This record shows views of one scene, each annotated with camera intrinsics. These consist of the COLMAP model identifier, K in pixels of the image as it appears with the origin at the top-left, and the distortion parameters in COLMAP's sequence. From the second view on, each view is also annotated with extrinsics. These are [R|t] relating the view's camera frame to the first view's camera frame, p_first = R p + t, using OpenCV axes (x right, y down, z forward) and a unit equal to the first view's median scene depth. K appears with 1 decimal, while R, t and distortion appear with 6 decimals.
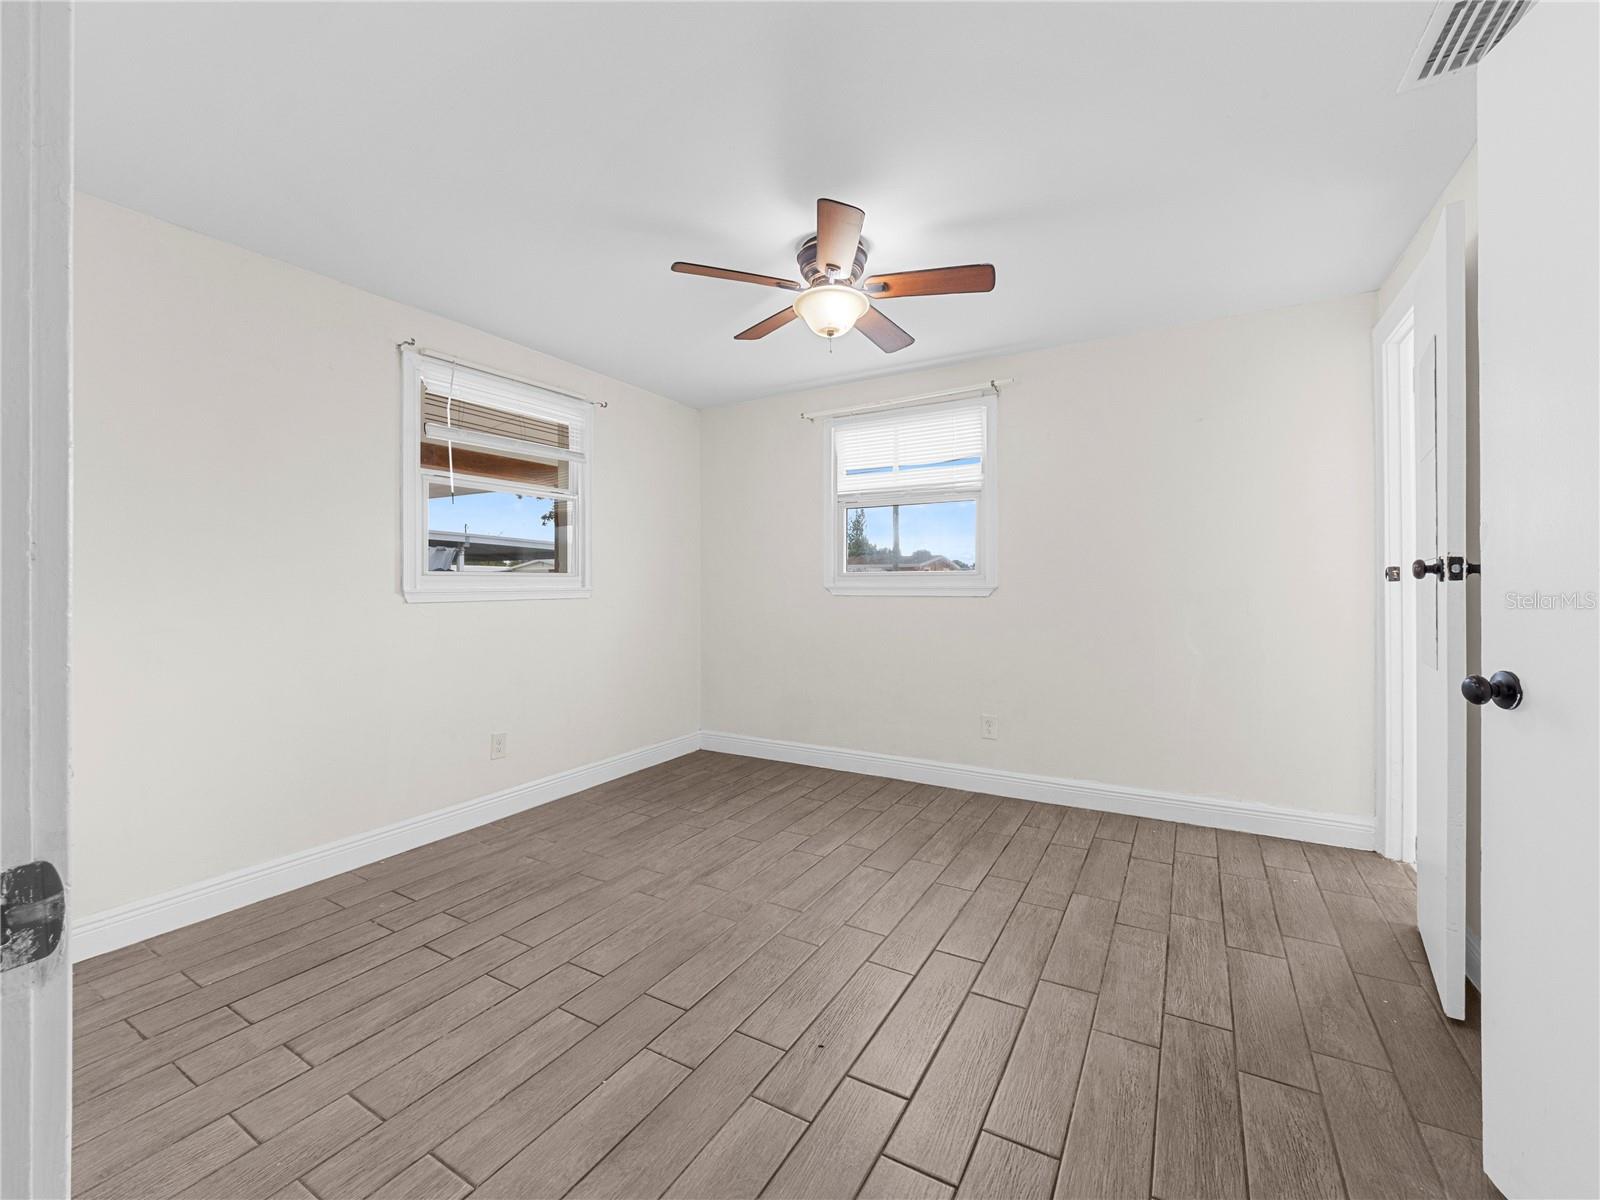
lens RADIAL K [[667.8, 0, 798.9], [0, 667.8, 584.9], [0, 0, 1]] dist [-0.008343, -0.002919]
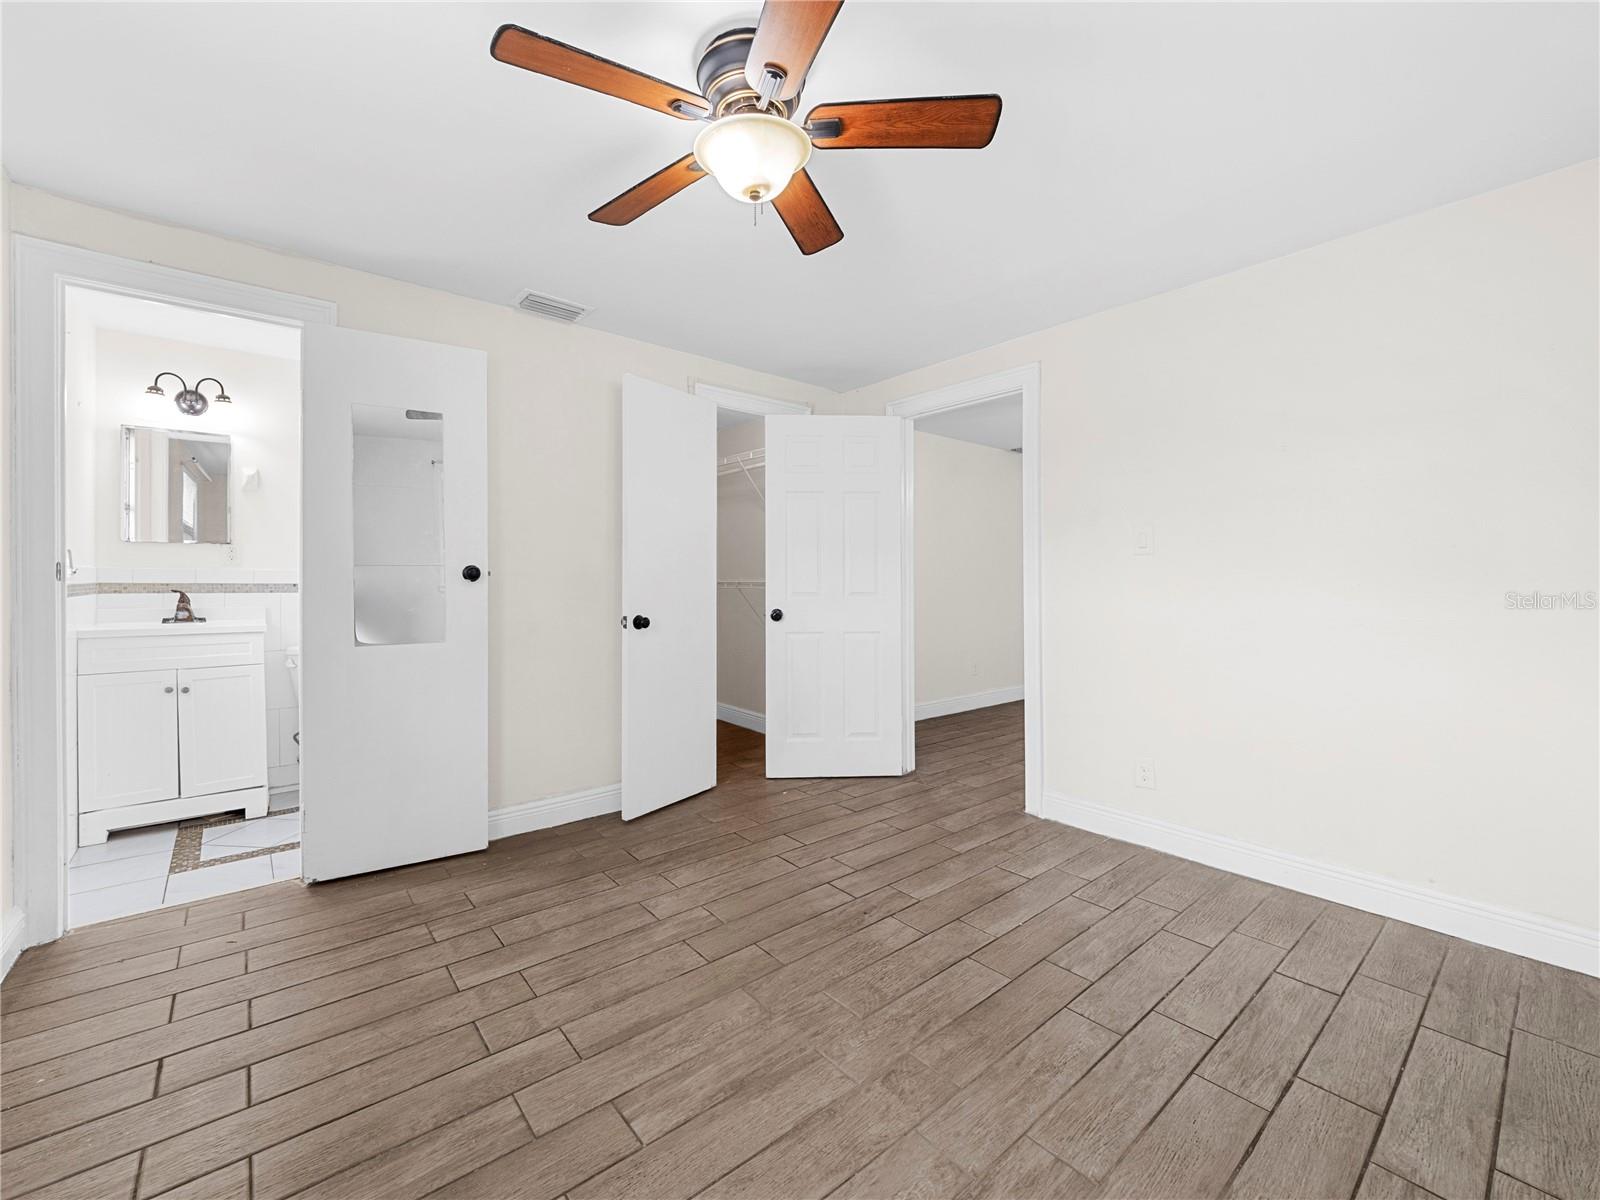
lens RADIAL K [[667.8, 0, 798.9], [0, 667.8, 584.9], [0, 0, 1]] dist [-0.008343, -0.002919]
pose [[-0.941017, 0.002736, 0.338348, -0.249274], [0.005539, 0.999958, 0.007321, -0.001835], [-0.338314, 0.008763, -0.940992, 1.904667]]
